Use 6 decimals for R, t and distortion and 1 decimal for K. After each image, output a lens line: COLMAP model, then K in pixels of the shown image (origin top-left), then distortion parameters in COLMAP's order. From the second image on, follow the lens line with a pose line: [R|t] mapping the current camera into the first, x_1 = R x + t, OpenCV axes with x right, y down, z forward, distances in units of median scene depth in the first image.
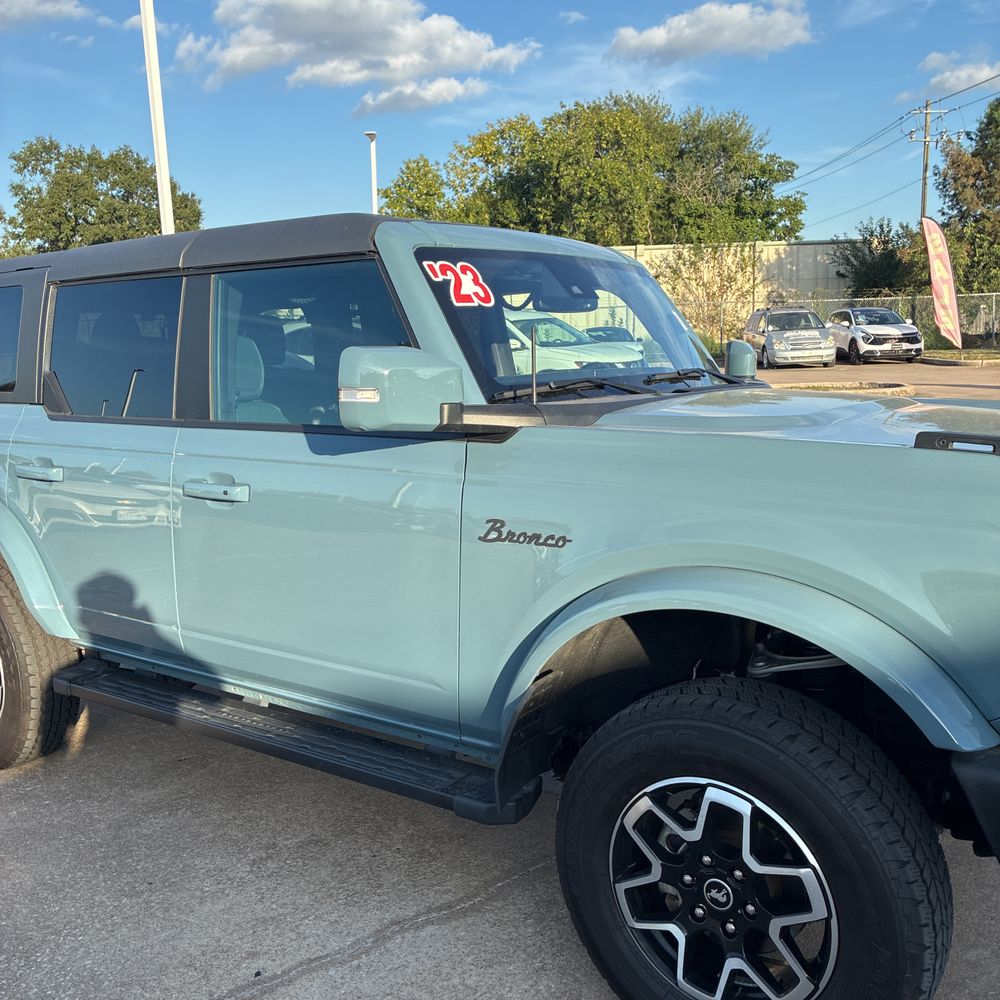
lens RADIAL K [[1008.5, 0, 495.7], [0, 1008.5, 501.5], [0, 0, 1]] dist [0.009380, 0.000000]
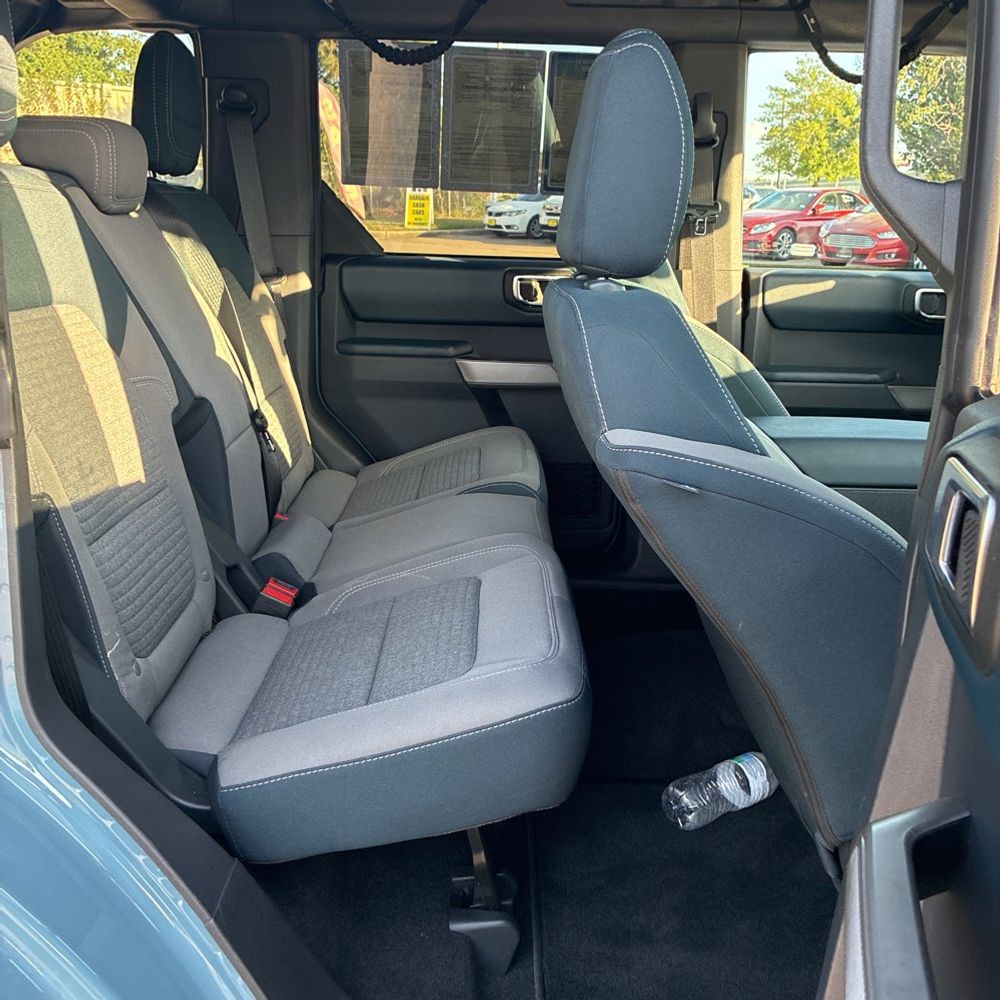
lens RADIAL K [[1008.5, 0, 490.2], [0, 1008.5, 508.1], [0, 0, 1]] dist [0.009380, 0.000000]
pose [[0.803334, -0.122660, 0.582760, -0.672471], [0.043662, 0.988056, 0.147780, -0.105009], [-0.593926, -0.093273, 0.799094, 1.086081]]
